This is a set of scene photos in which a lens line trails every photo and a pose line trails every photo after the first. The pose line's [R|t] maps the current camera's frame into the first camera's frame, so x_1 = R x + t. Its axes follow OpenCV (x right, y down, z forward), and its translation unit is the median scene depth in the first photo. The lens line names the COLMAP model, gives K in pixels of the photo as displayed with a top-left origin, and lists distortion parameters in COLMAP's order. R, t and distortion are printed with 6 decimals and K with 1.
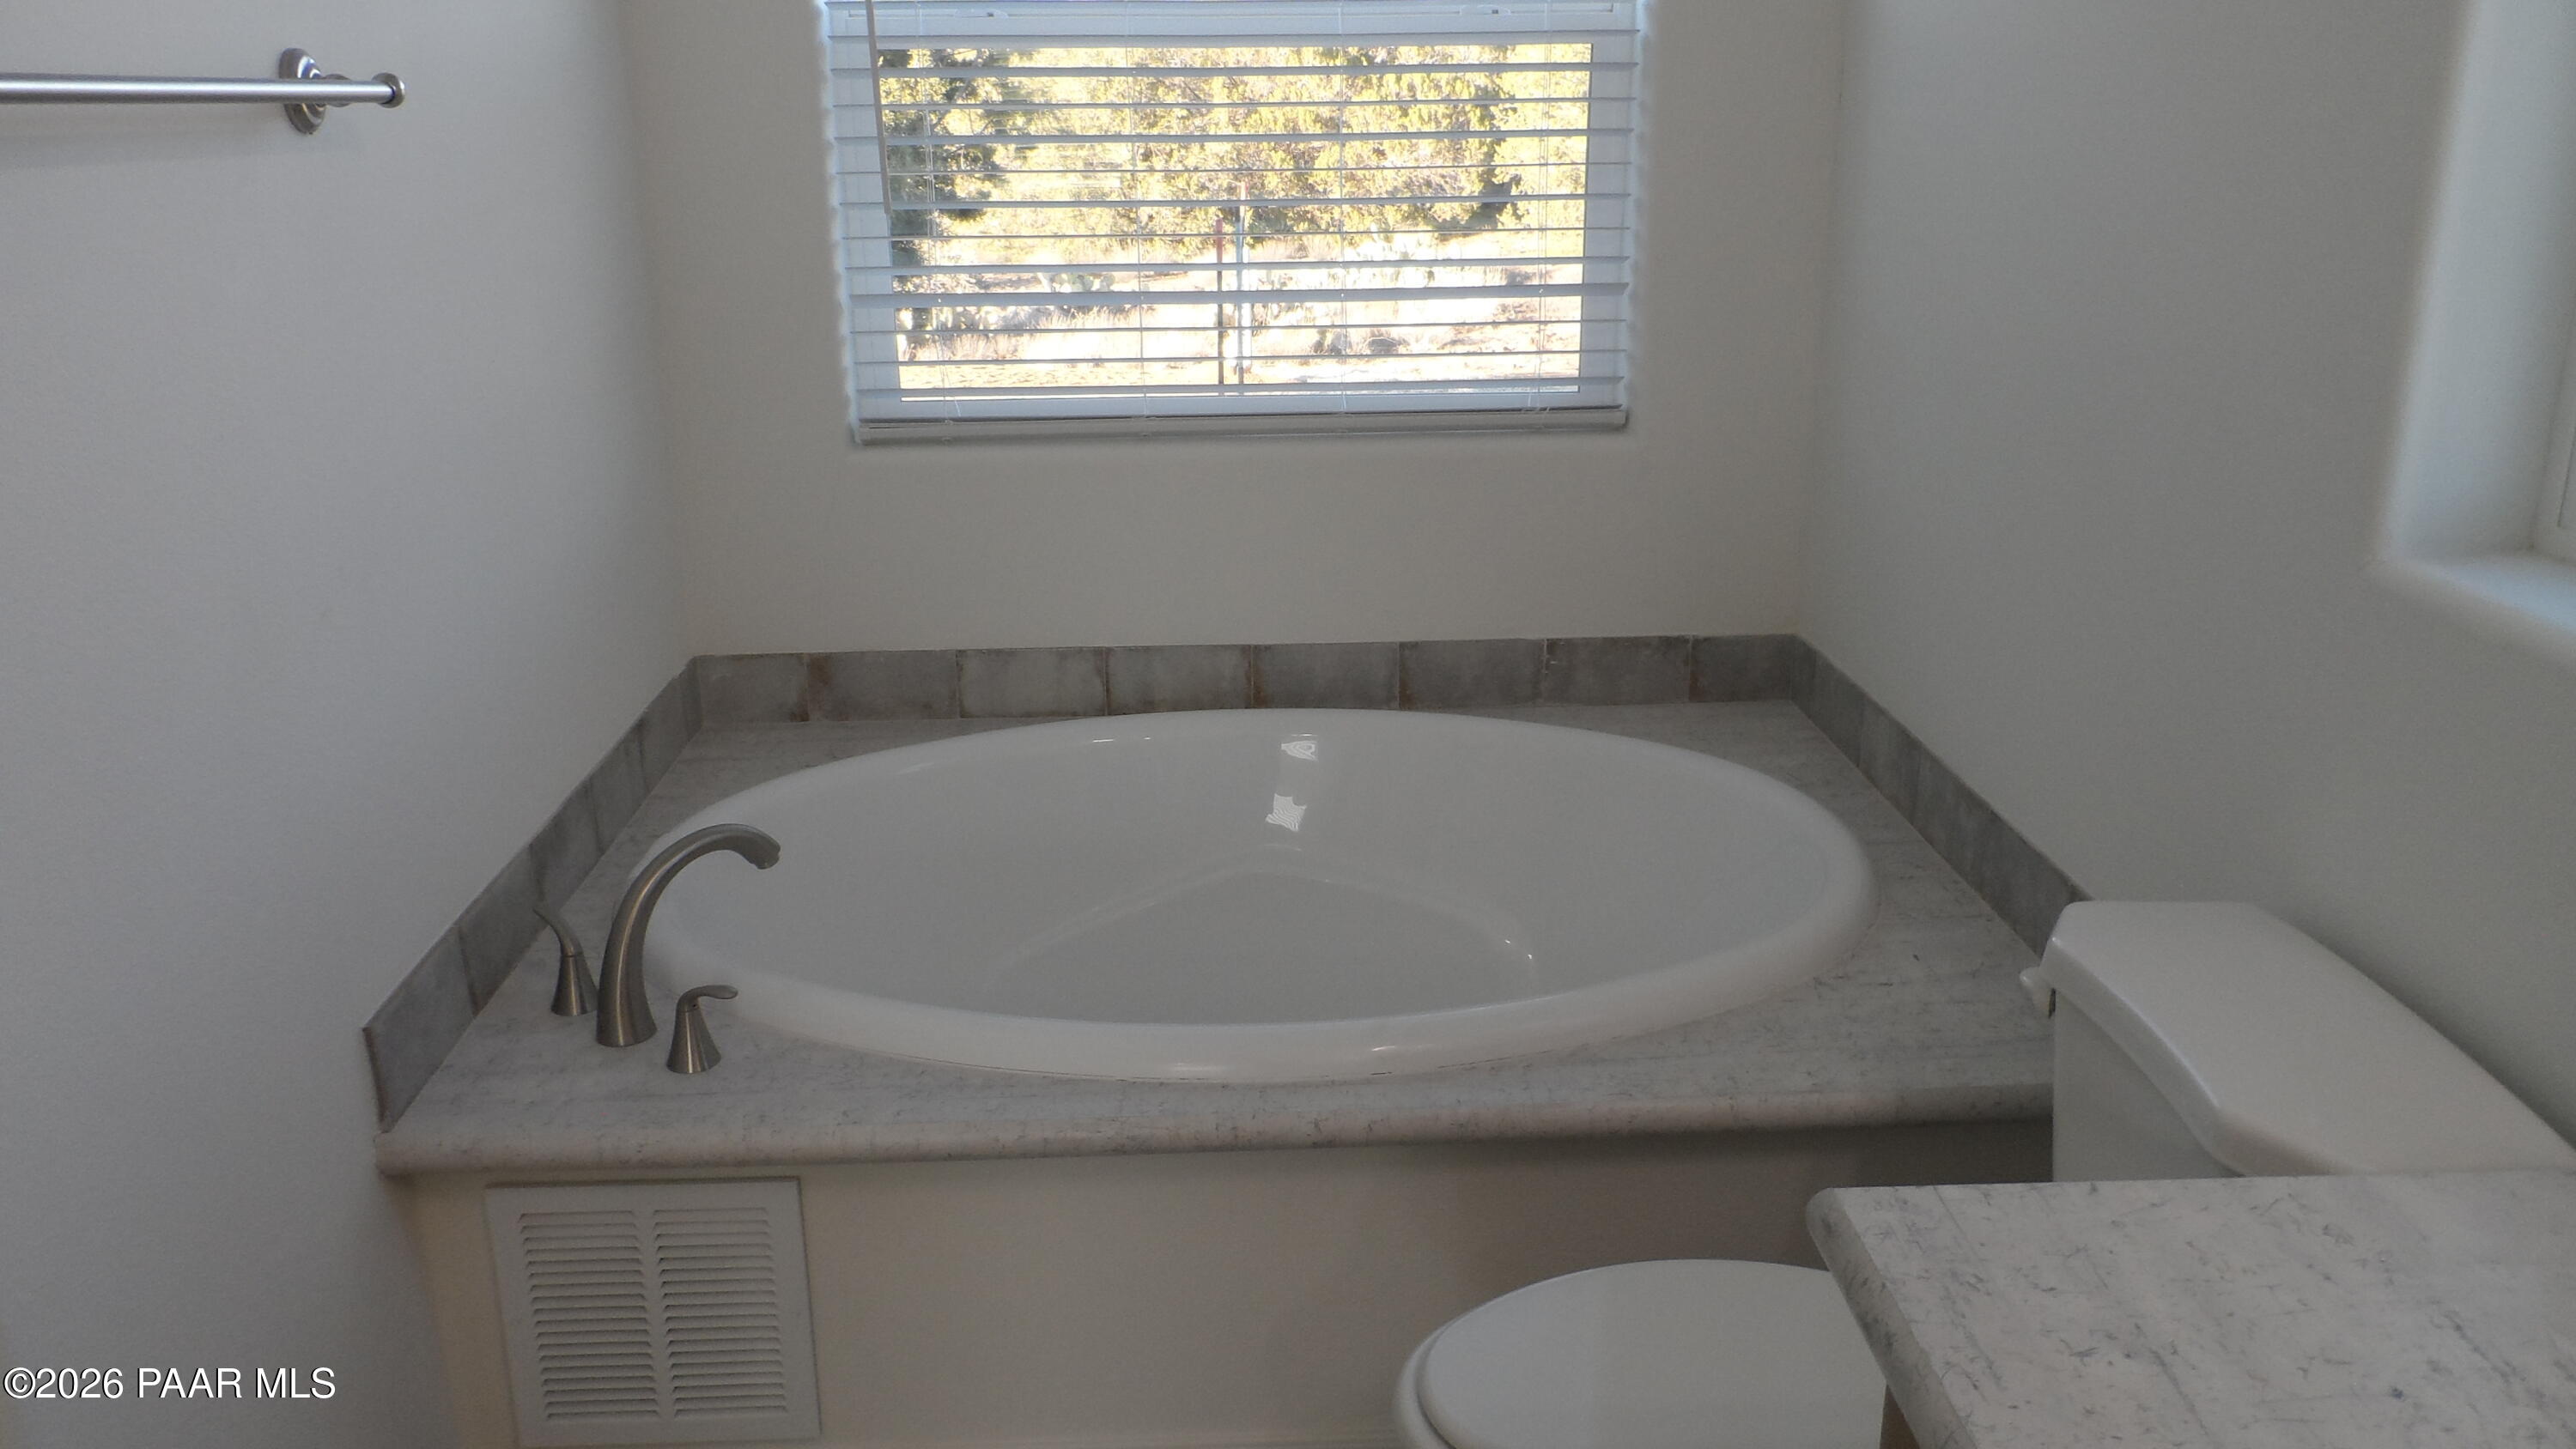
lens RADIAL K [[1969.0, 0, 1285.0], [0, 1969.0, 729.5], [0, 0, 1]] dist [-0.003678, -0.002851]
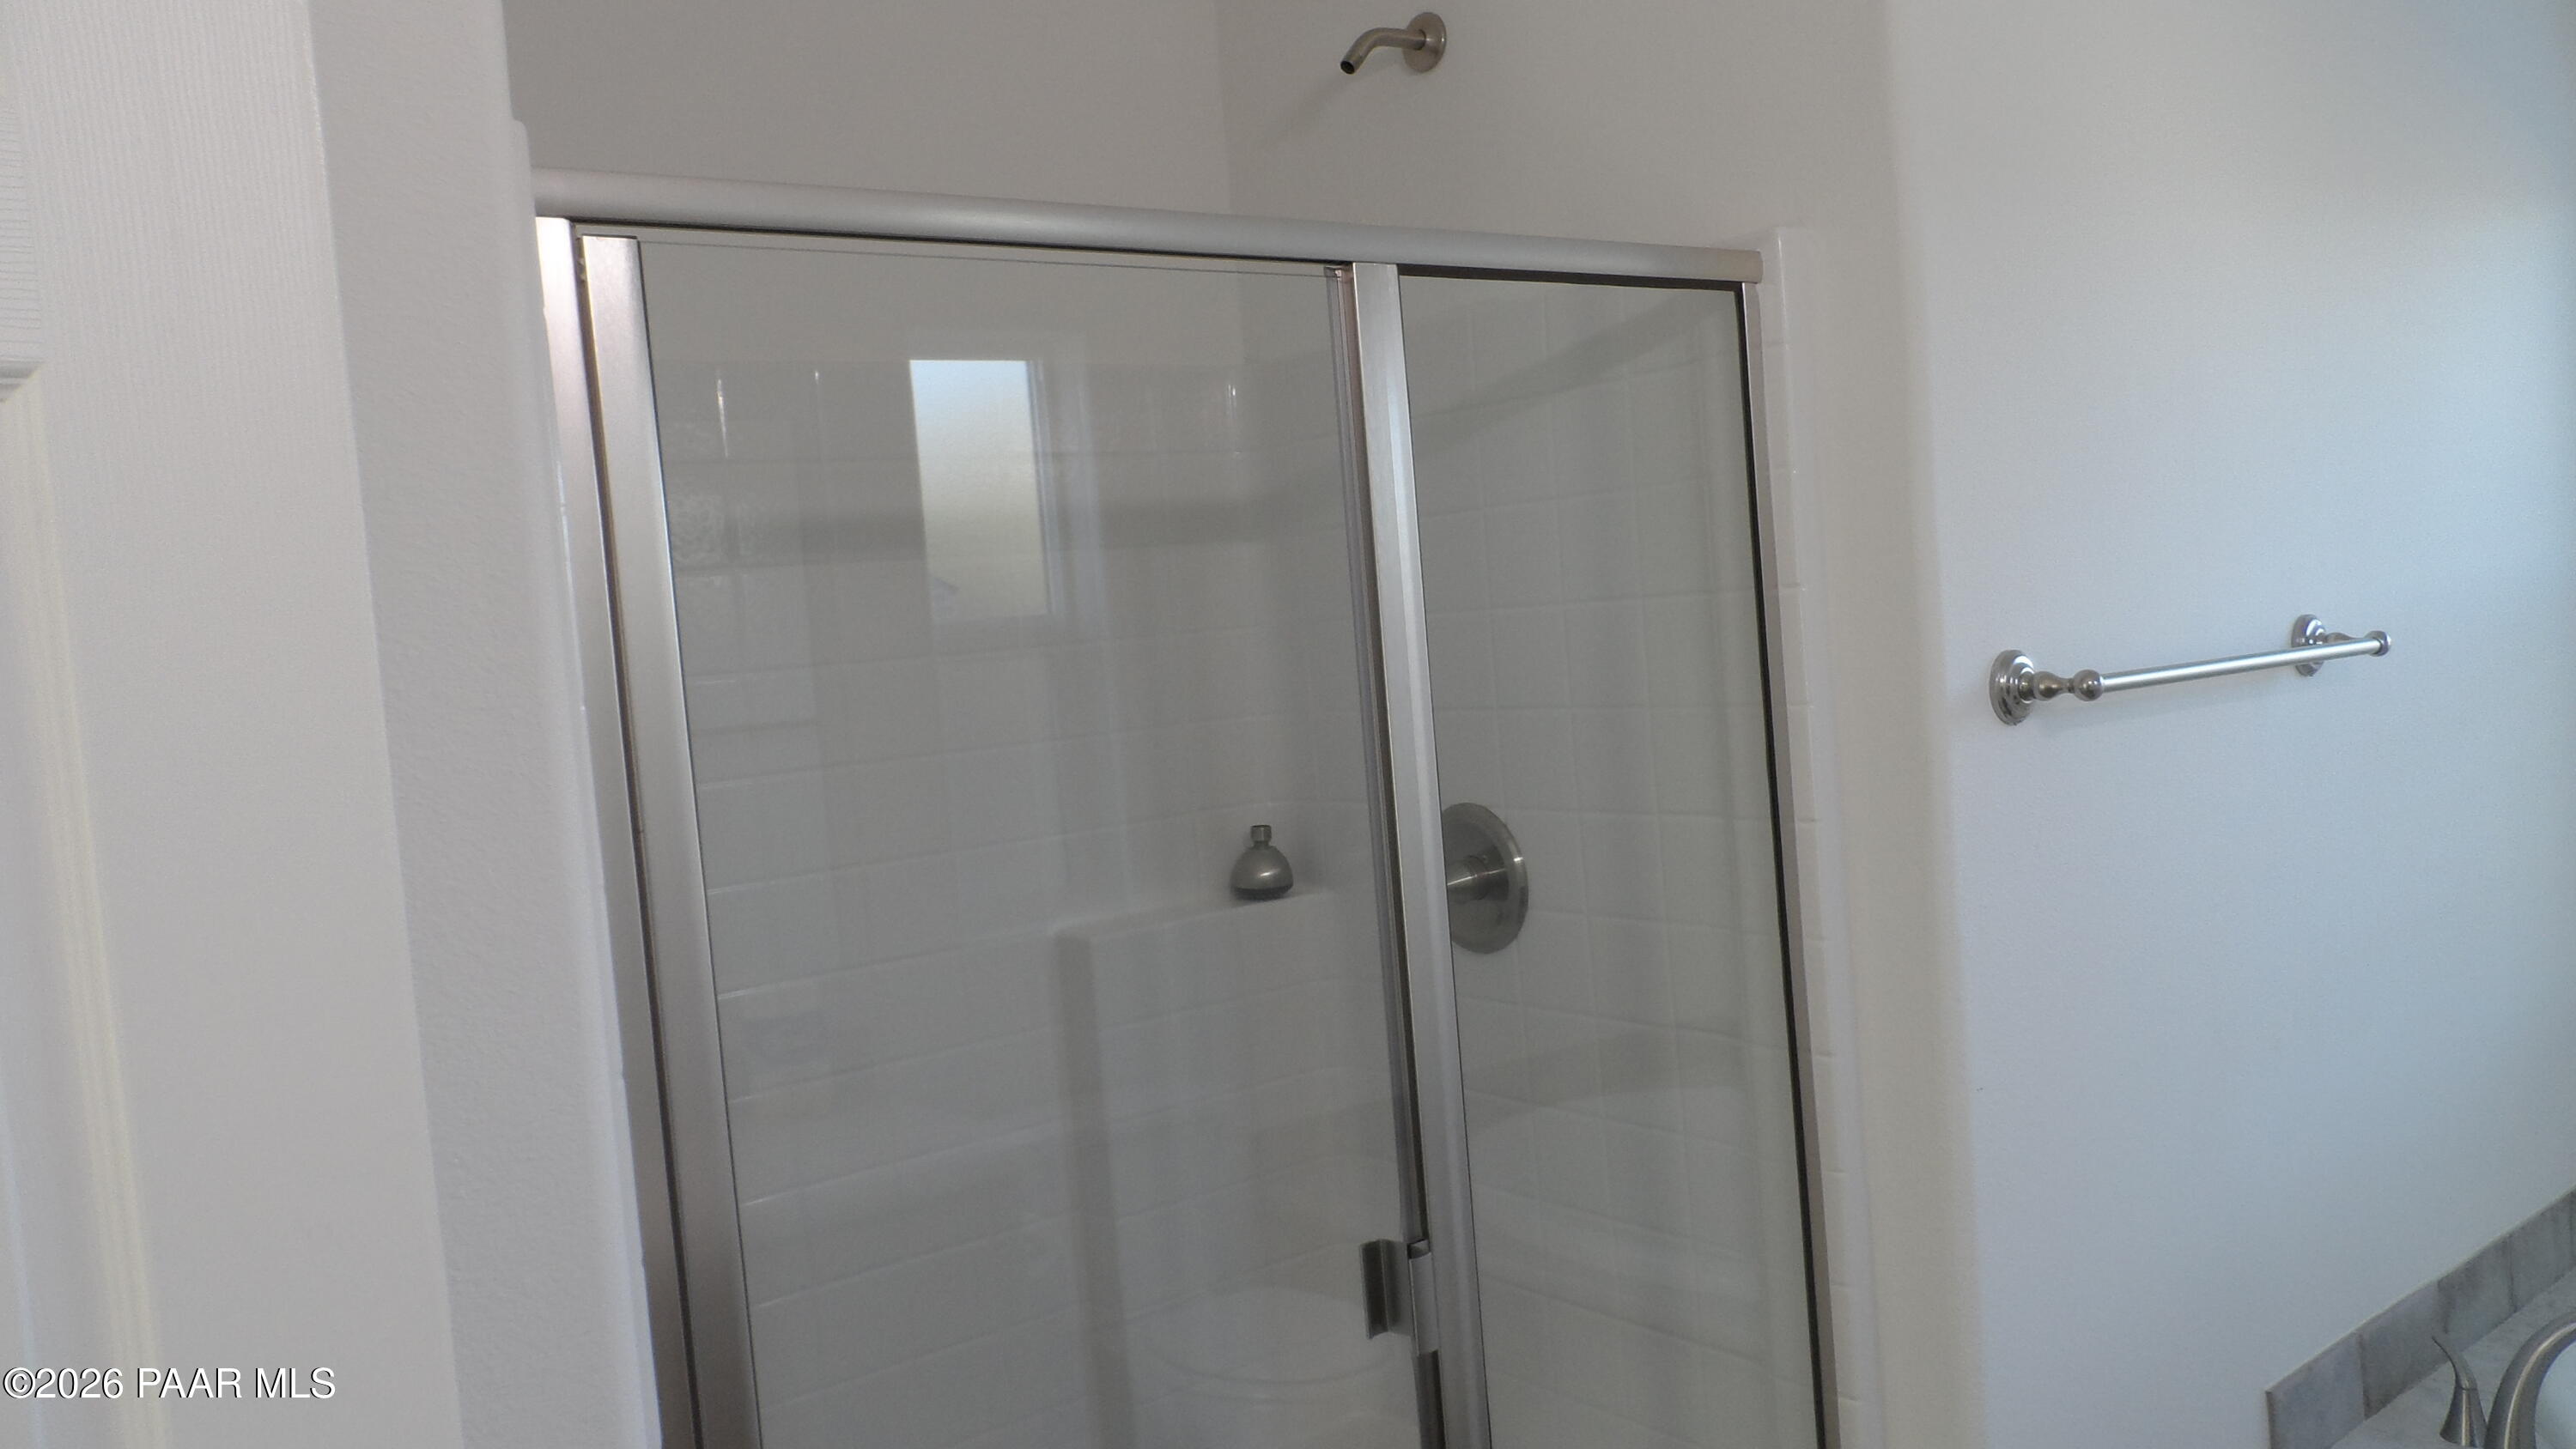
lens RADIAL K [[1969.0, 0, 1283.2], [0, 1969.0, 729.2], [0, 0, 1]] dist [-0.003678, -0.002851]
pose [[0.599483, 0.012361, -0.800292, 0.109494], [-0.186925, 0.974393, -0.124971, 0.017809], [0.778254, 0.224512, 0.586443, -0.225982]]
